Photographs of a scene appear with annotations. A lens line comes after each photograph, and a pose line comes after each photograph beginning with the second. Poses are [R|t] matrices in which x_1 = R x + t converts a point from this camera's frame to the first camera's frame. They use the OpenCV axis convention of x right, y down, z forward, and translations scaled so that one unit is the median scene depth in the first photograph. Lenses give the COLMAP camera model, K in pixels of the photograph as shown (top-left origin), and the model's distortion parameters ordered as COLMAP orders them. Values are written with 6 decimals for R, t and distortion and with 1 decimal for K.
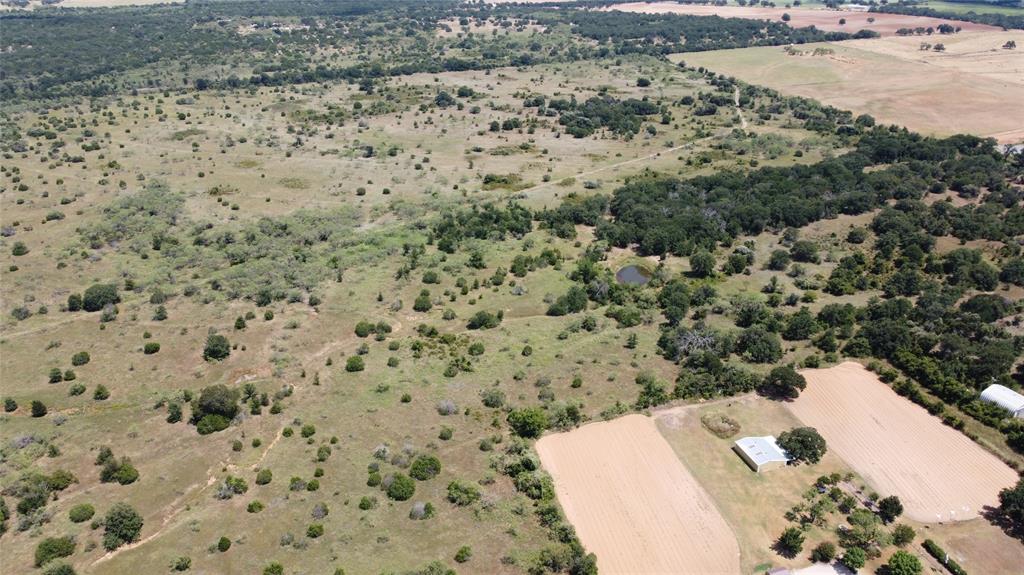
lens RADIAL K [[774.7, 0, 510.7], [0, 774.7, 288.6], [0, 0, 1]] dist [0.002581, -0.008835]
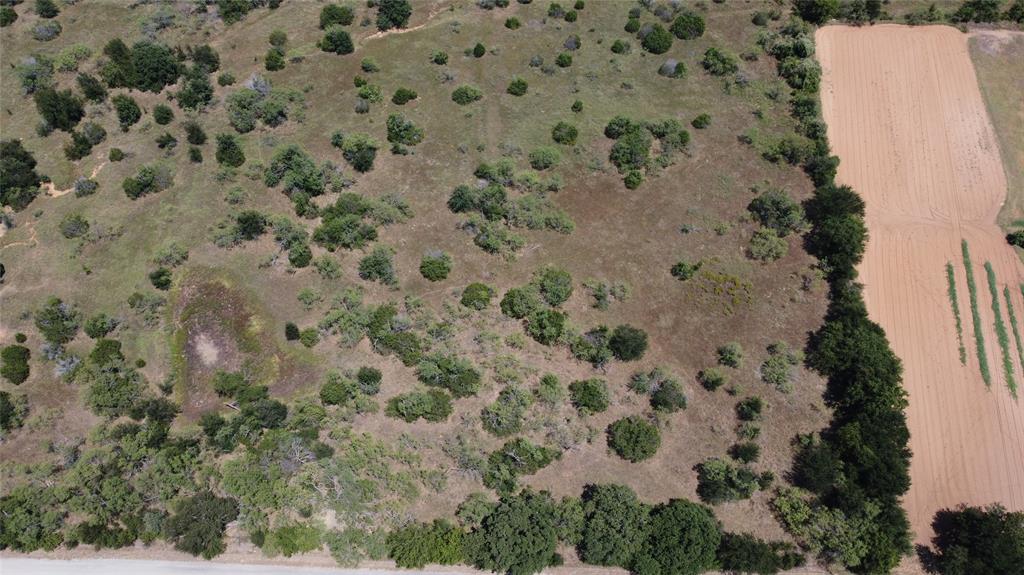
lens RADIAL K [[774.7, 0, 510.7], [0, 774.7, 288.6], [0, 0, 1]] dist [0.002581, -0.008835]
pose [[0.921933, 0.317038, -0.222545, 0.000509], [-0.160968, 0.836154, 0.524344, 0.029368], [0.352318, -0.447587, 0.821911, 0.012740]]
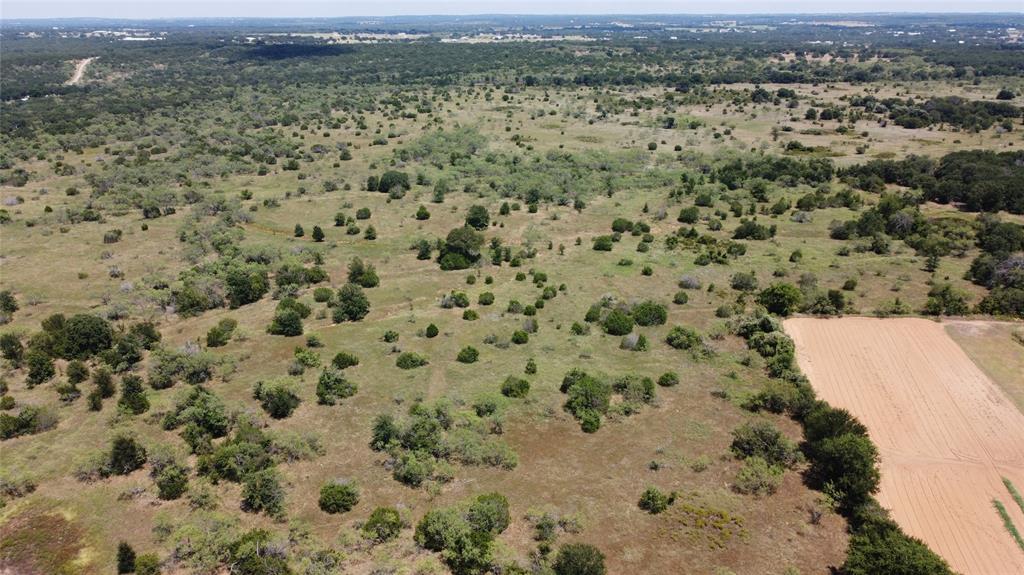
lens RADIAL K [[774.7, 0, 510.7], [0, 774.7, 288.6], [0, 0, 1]] dist [0.002581, -0.008835]
pose [[0.914979, 0.134723, -0.380345, 0.059356], [-0.167281, 0.984445, -0.053717, 0.199845], [0.367192, 0.112774, 0.923283, 0.072779]]
